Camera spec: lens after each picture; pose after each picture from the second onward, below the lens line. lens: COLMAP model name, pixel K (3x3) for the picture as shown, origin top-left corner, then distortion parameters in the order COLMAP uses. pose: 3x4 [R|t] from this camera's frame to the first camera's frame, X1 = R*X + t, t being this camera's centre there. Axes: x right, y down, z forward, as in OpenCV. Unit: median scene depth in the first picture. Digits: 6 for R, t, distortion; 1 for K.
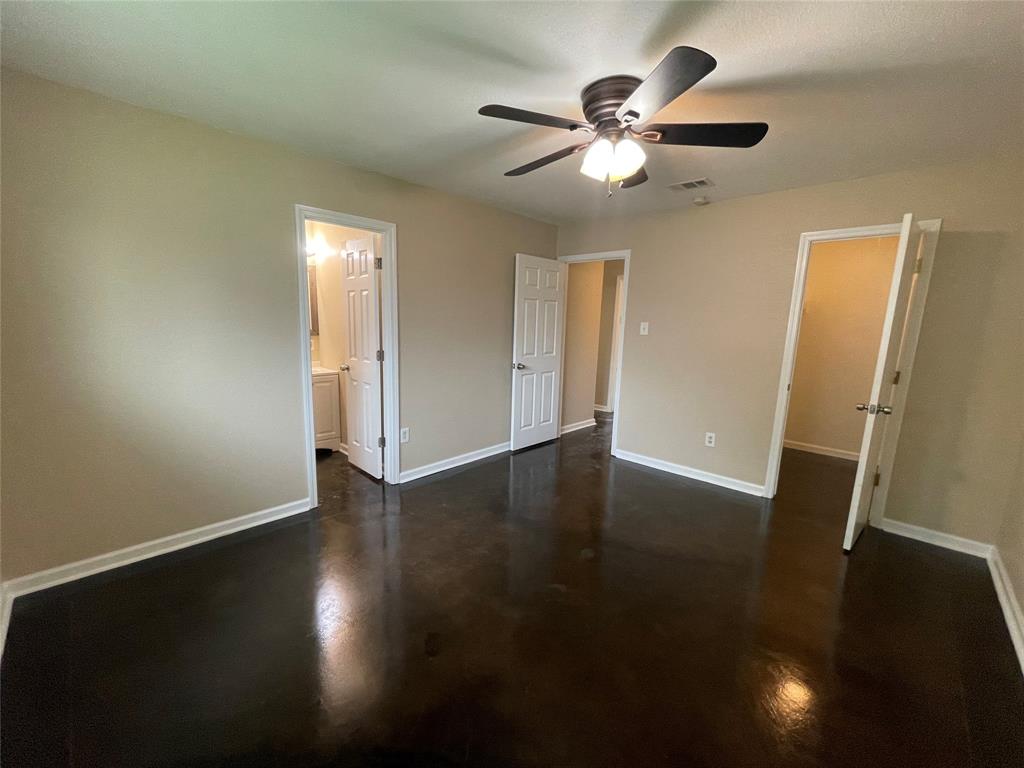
lens RADIAL K [[414.3, 0, 506.6], [0, 414.3, 389.9], [0, 0, 1]] dist [-0.001004, -0.000534]
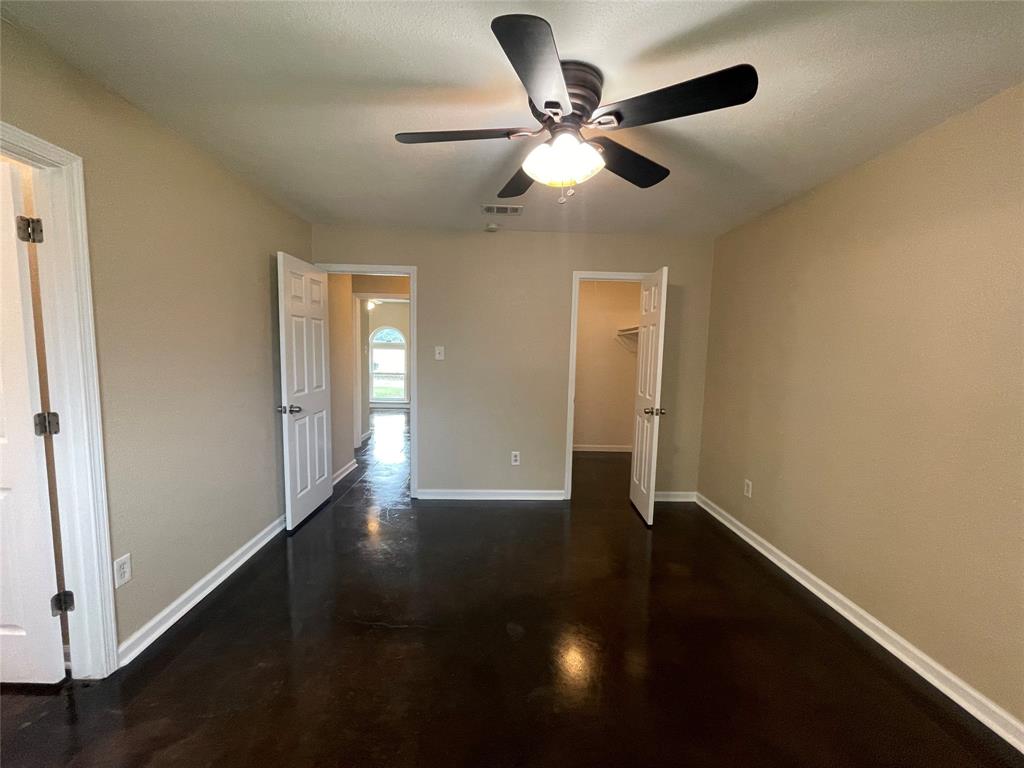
lens RADIAL K [[414.3, 0, 506.6], [0, 414.3, 389.9], [0, 0, 1]] dist [-0.001004, -0.000534]
pose [[0.703947, -0.085629, 0.705072, -0.251207], [0.119627, 0.992818, 0.001139, -0.056037], [-0.700105, 0.083544, 0.709135, 0.278731]]
